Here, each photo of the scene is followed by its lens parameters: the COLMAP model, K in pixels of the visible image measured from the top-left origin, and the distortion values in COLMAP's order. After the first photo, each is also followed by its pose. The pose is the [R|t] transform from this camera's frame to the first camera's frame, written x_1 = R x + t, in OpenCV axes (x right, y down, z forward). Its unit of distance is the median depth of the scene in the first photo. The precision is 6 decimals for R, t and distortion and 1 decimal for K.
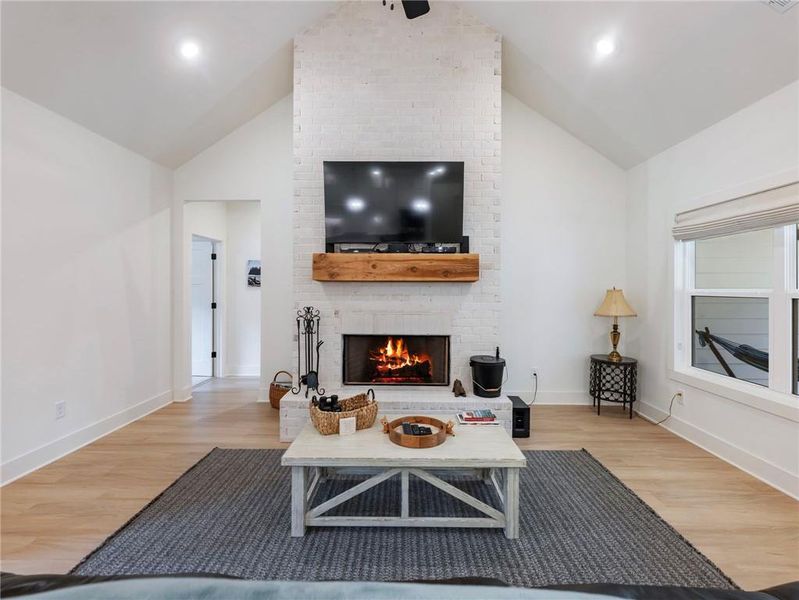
lens RADIAL K [[370.5, 0, 399.5], [0, 370.5, 300.0], [0, 0, 1]] dist [0.000467, -0.000112]
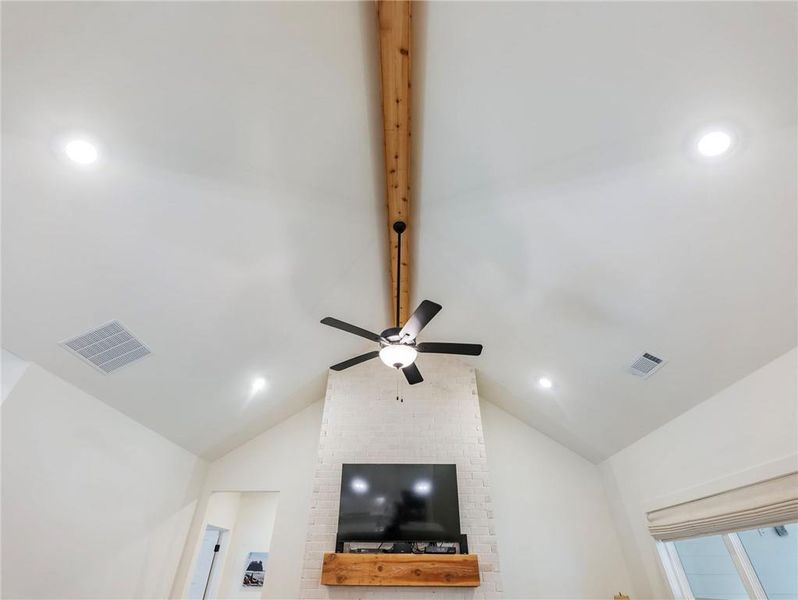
lens RADIAL K [[370.1, 0, 399.0], [0, 370.1, 300.0], [0, 0, 1]] dist [0.000467, -0.000112]
pose [[0.999988, 0.003424, -0.003432, -0.013092], [-0.004818, 0.781359, -0.624063, -0.029610], [0.000545, 0.624072, 0.781366, -0.304156]]
